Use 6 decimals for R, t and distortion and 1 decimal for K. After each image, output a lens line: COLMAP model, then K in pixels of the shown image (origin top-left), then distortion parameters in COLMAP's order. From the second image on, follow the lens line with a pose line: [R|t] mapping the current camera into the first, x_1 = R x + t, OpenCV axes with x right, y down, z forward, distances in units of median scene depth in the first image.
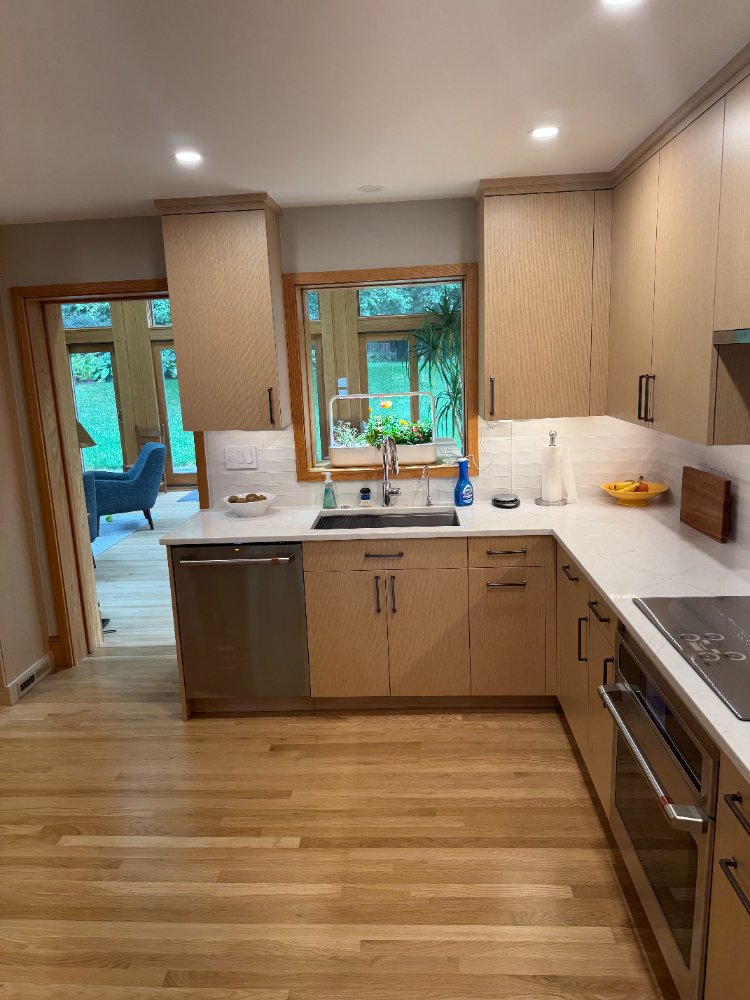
lens RADIAL K [[706.6, 0, 370.5], [0, 706.6, 501.1], [0, 0, 1]] dist [0.056809, -0.071085]
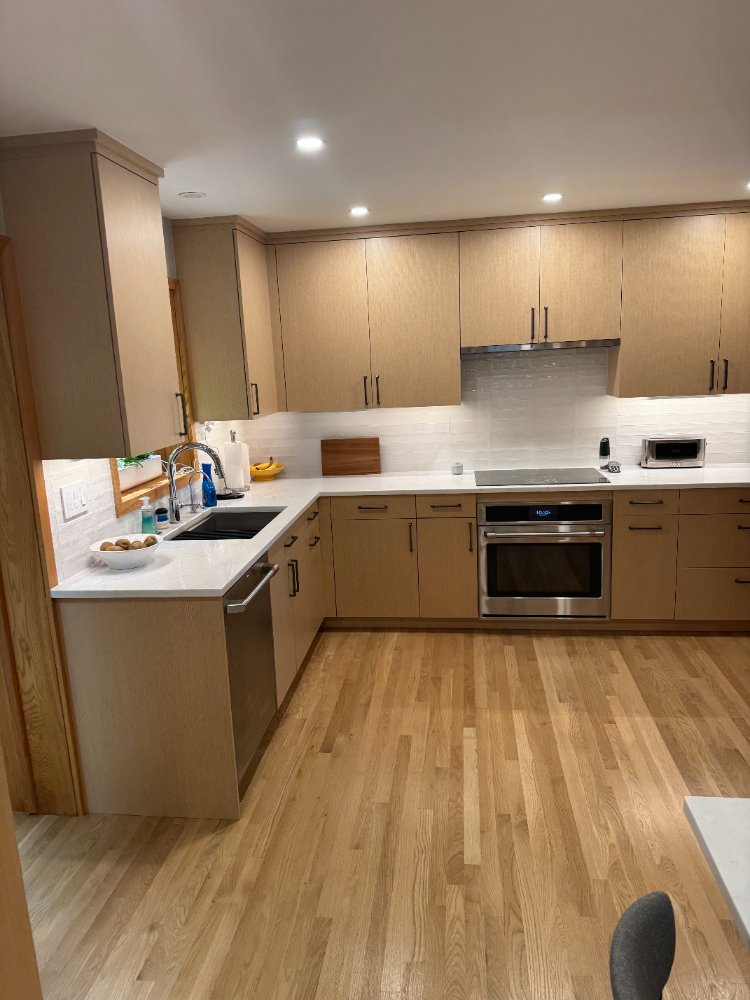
lens RADIAL K [[706.6, 0, 369.0], [0, 706.6, 499.2], [0, 0, 1]] dist [0.056809, -0.071085]
pose [[0.061650, -0.156719, 0.985717, -1.040540], [0.240261, 0.960886, 0.137744, -0.107561], [-0.968749, 0.228338, 0.096892, 0.764725]]
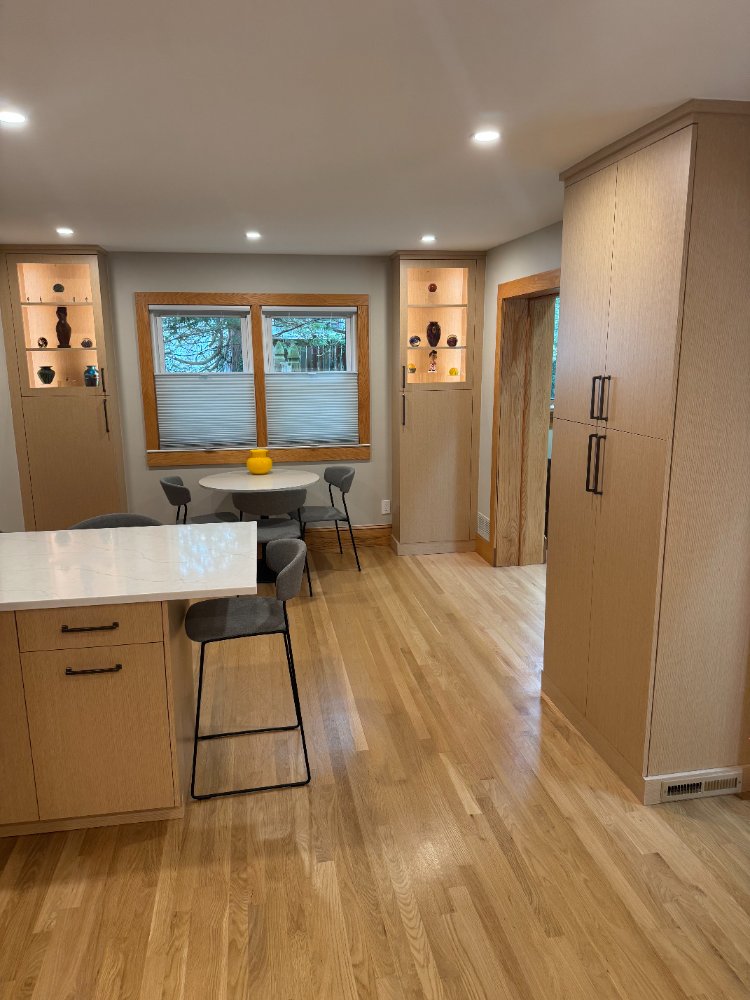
lens RADIAL K [[706.6, 0, 370.9], [0, 706.6, 497.7], [0, 0, 1]] dist [0.056809, -0.071085]
pose [[0.235387, 0.236873, -0.942594, 0.048647], [-0.191334, 0.962160, 0.194010, -0.117245], [0.952882, 0.134683, 0.271802, 0.572110]]
